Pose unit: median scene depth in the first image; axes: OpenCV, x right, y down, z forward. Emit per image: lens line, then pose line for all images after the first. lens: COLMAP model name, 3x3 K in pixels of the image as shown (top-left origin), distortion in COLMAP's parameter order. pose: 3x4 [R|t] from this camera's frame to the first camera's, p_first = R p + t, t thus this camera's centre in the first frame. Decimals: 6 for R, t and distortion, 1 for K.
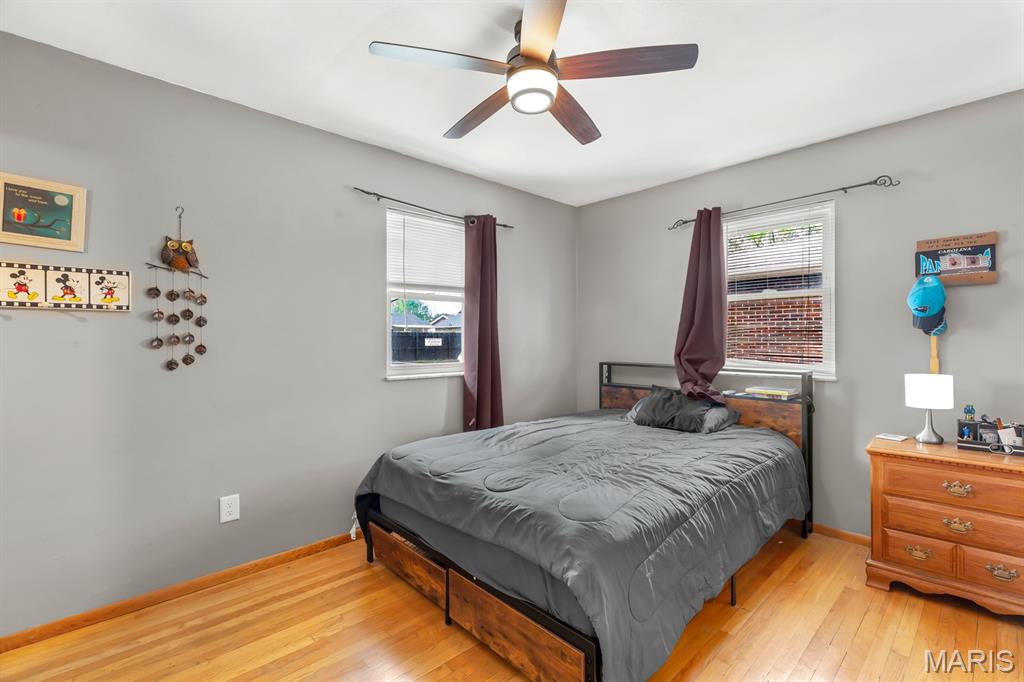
lens RADIAL K [[455.2, 0, 514.8], [0, 455.2, 342.2], [0, 0, 1]] dist [0.000861, -0.000863]
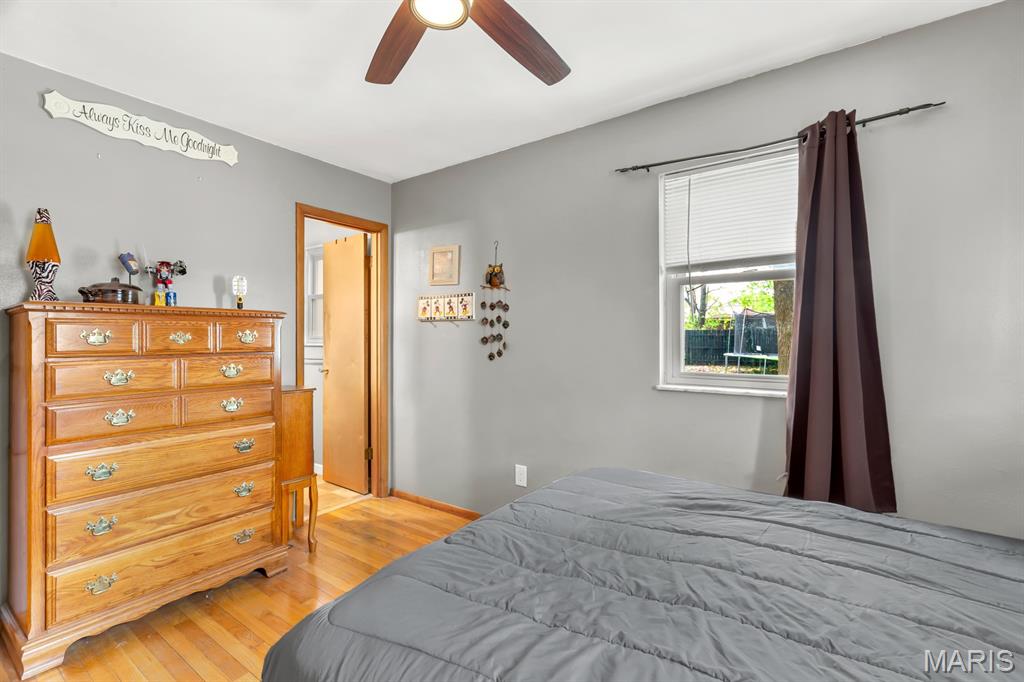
lens RADIAL K [[455.2, 0, 513.8], [0, 455.2, 332.2], [0, 0, 1]] dist [0.000861, -0.000863]
pose [[0.200137, -0.008956, -0.979727, 0.597954], [-0.005250, 0.999934, -0.010214, -0.009432], [0.979754, 0.007187, 0.200076, 0.759956]]
